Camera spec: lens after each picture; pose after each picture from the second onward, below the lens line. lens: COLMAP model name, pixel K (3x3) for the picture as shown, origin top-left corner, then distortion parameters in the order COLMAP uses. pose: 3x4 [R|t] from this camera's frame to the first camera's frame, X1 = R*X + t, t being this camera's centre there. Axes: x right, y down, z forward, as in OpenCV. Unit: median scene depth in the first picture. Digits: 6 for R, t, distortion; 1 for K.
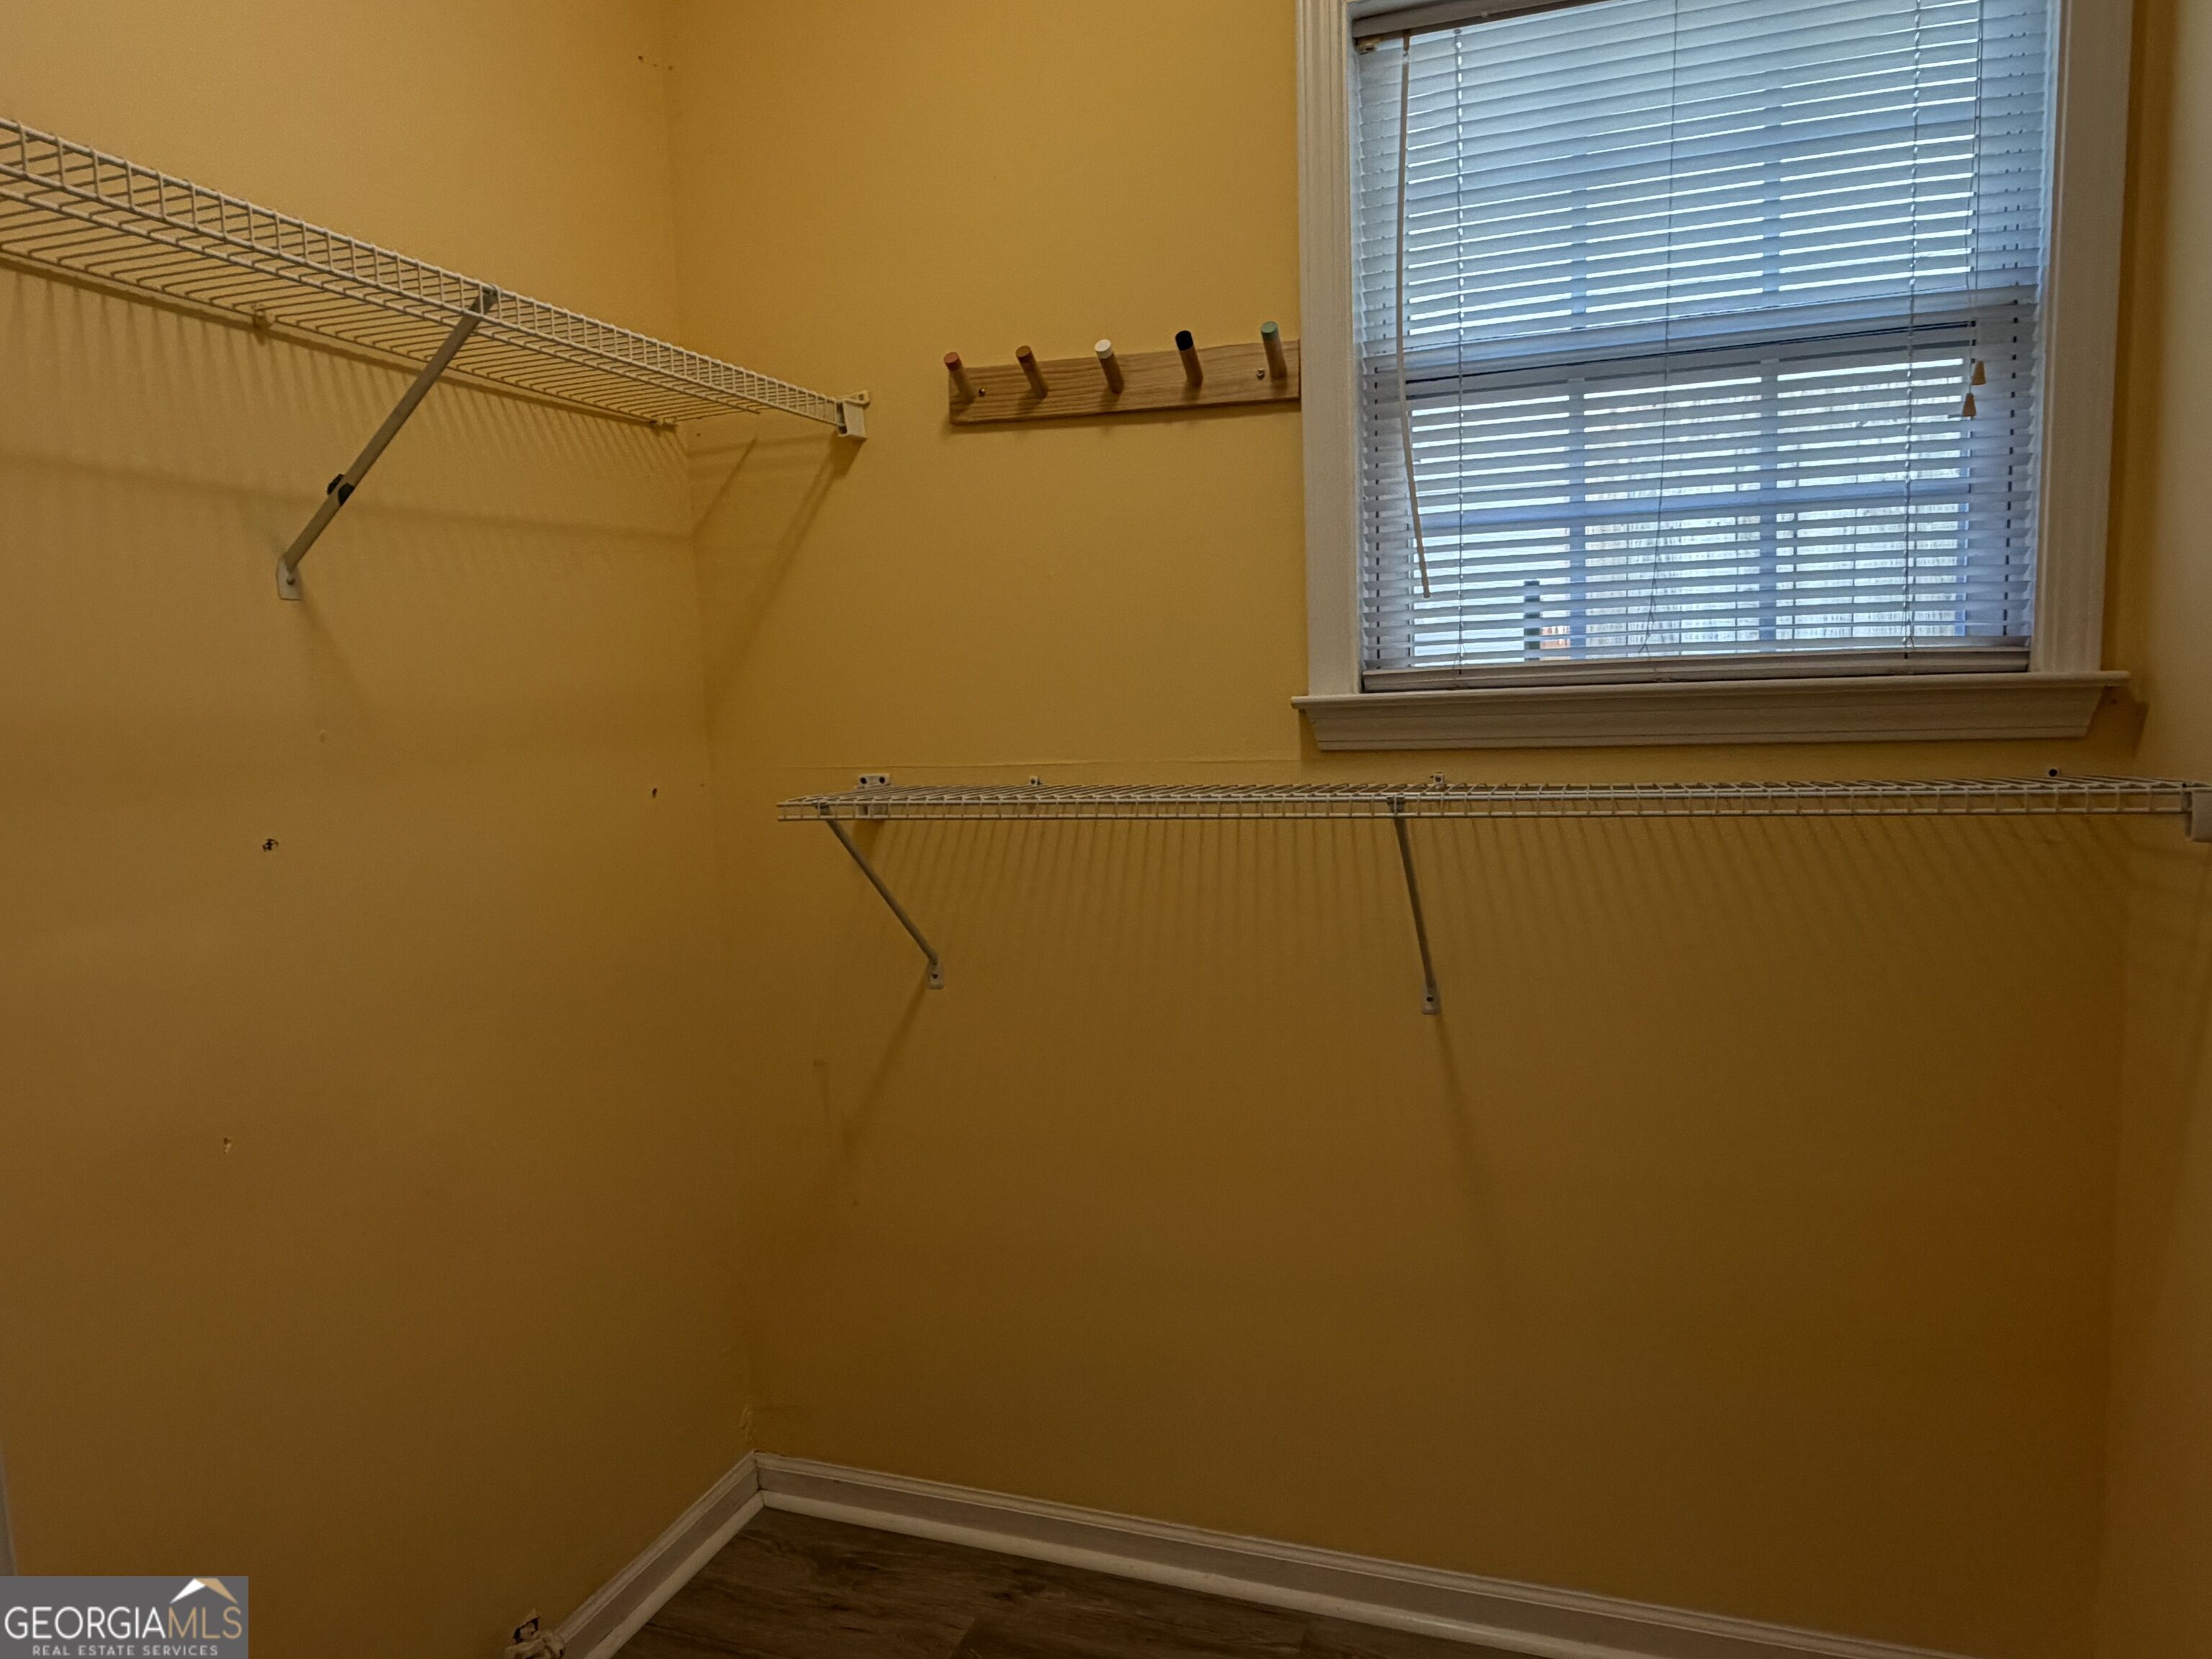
lens RADIAL K [[1427.7, 0, 1095.1], [0, 1427.7, 833.0], [0, 0, 1]] dist [-0.000194, -0.001187]
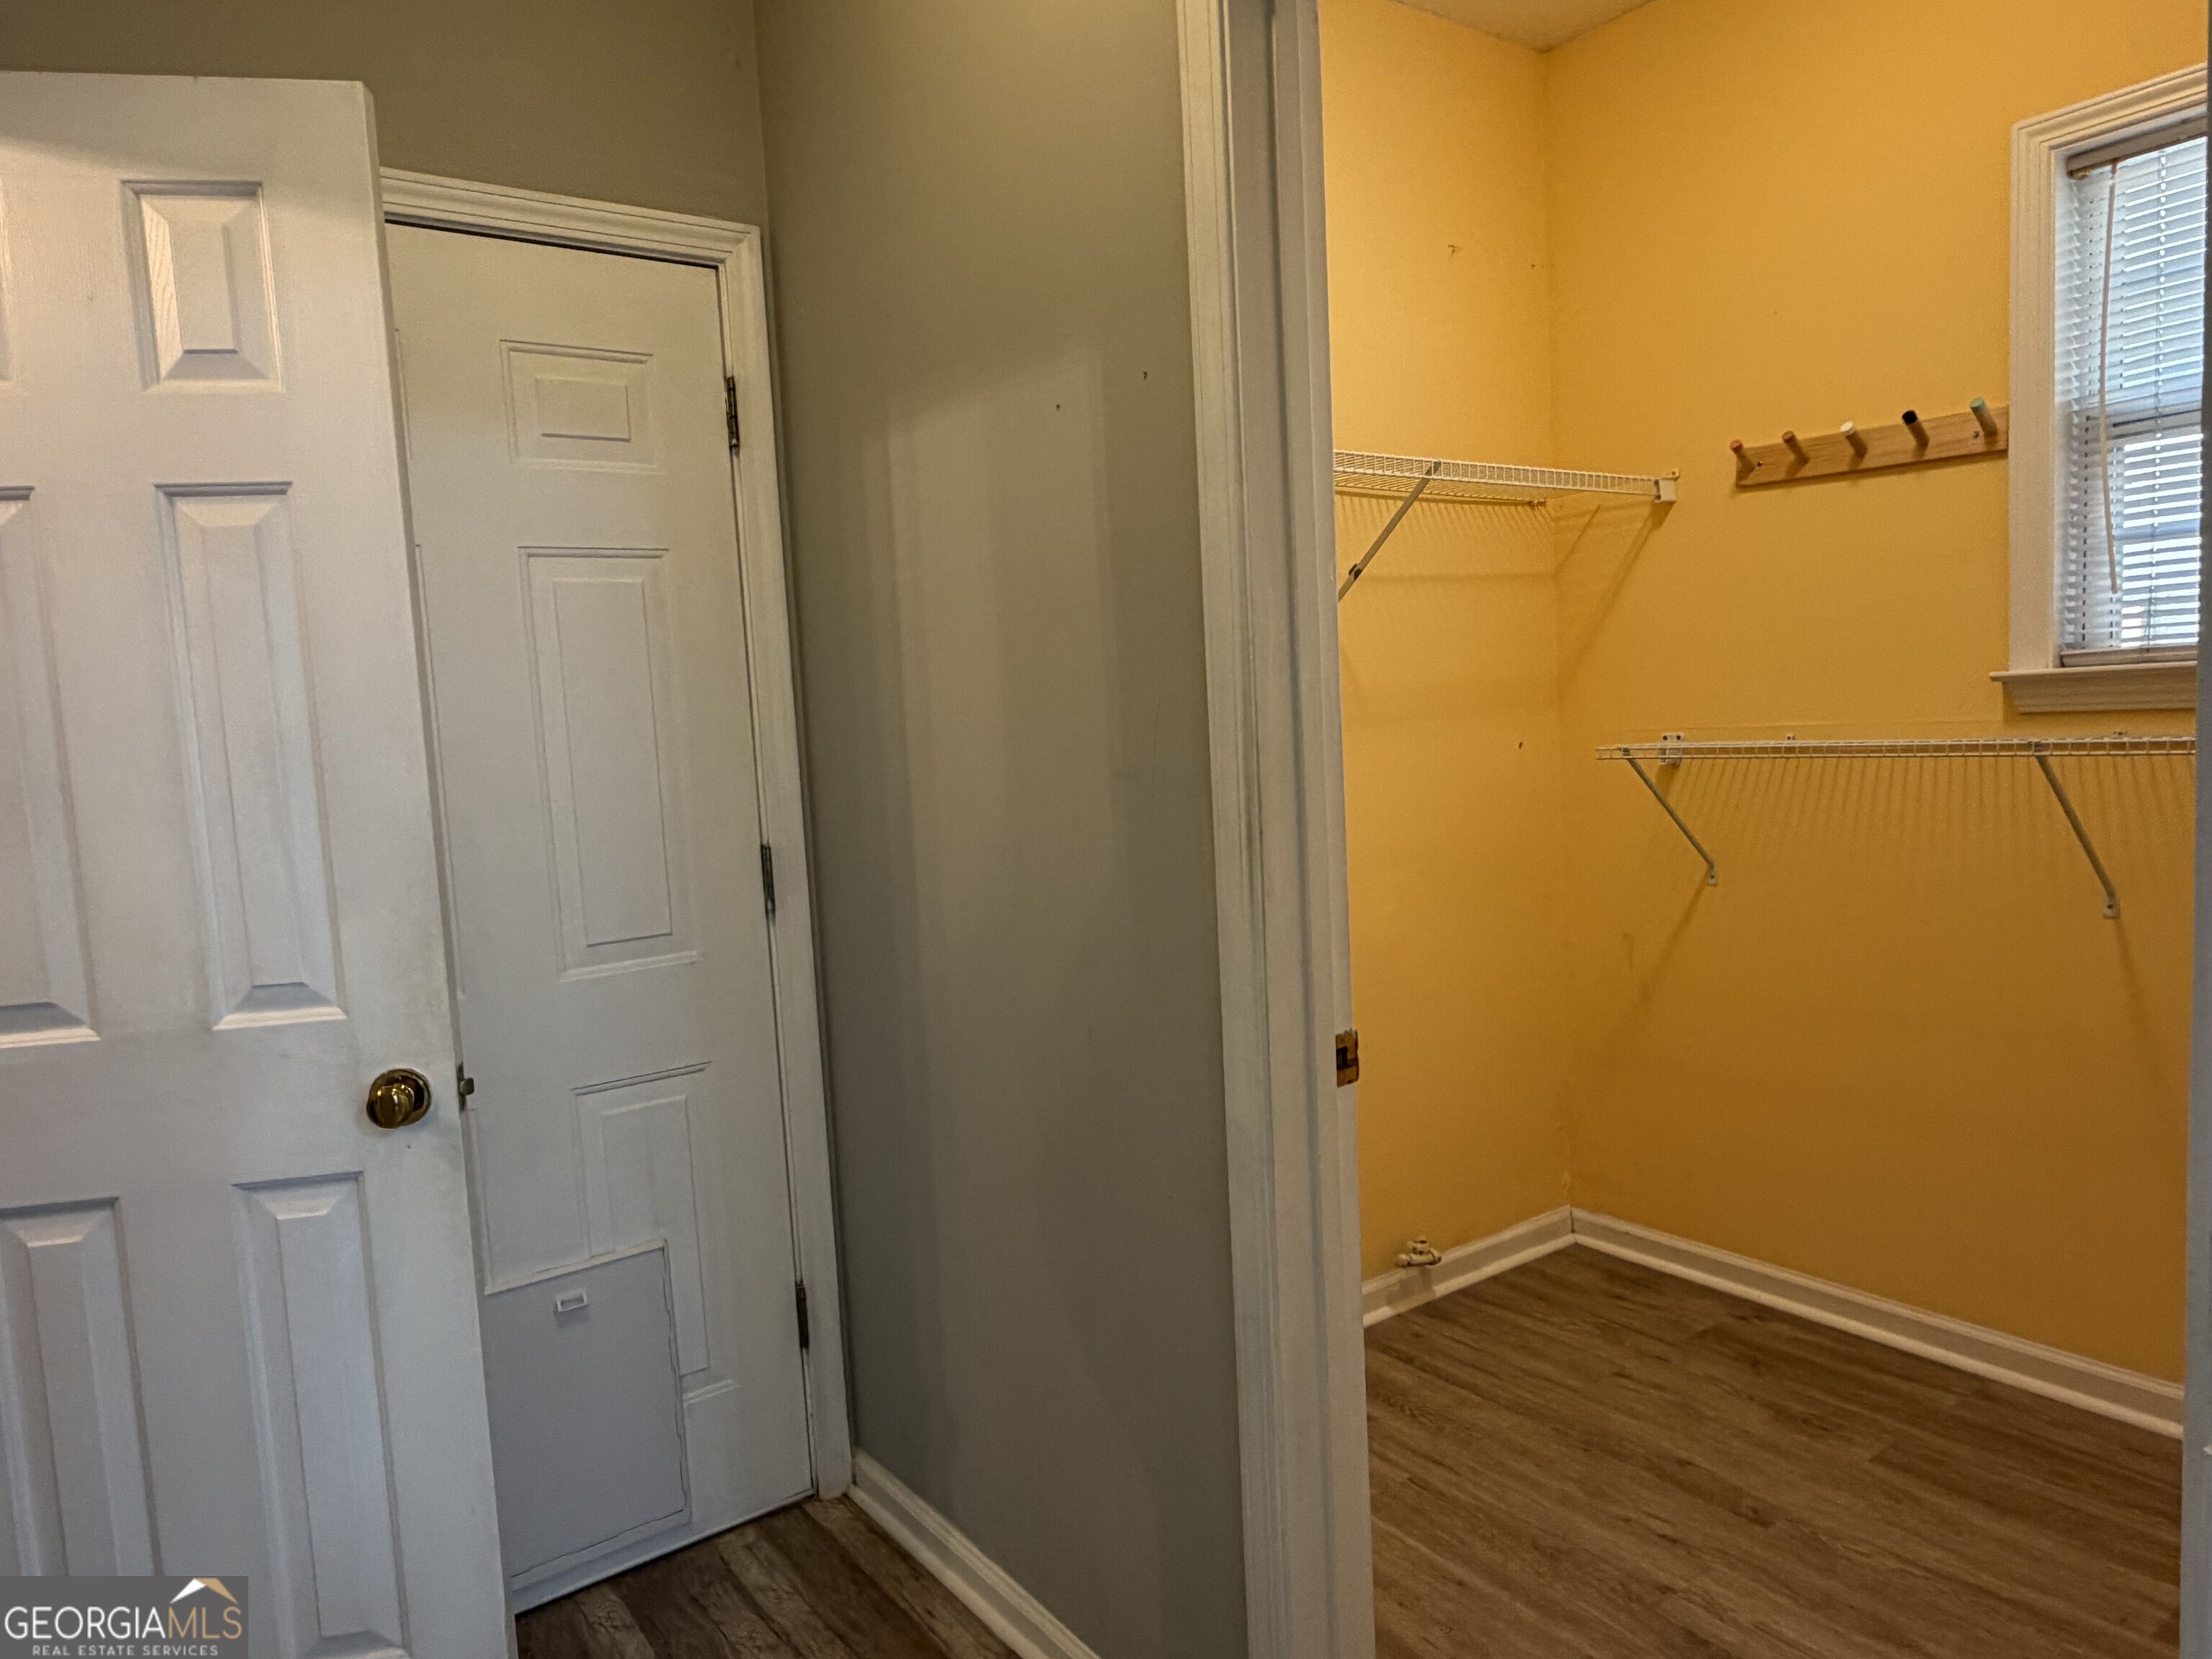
lens RADIAL K [[1427.7, 0, 1095.1], [0, 1427.7, 833.0], [0, 0, 1]] dist [-0.000194, -0.001187]
pose [[0.820436, 0.042088, -0.570187, 0.213728], [-0.040719, 0.999056, 0.015154, 0.068061], [0.570287, 0.010785, 0.821375, -0.569350]]
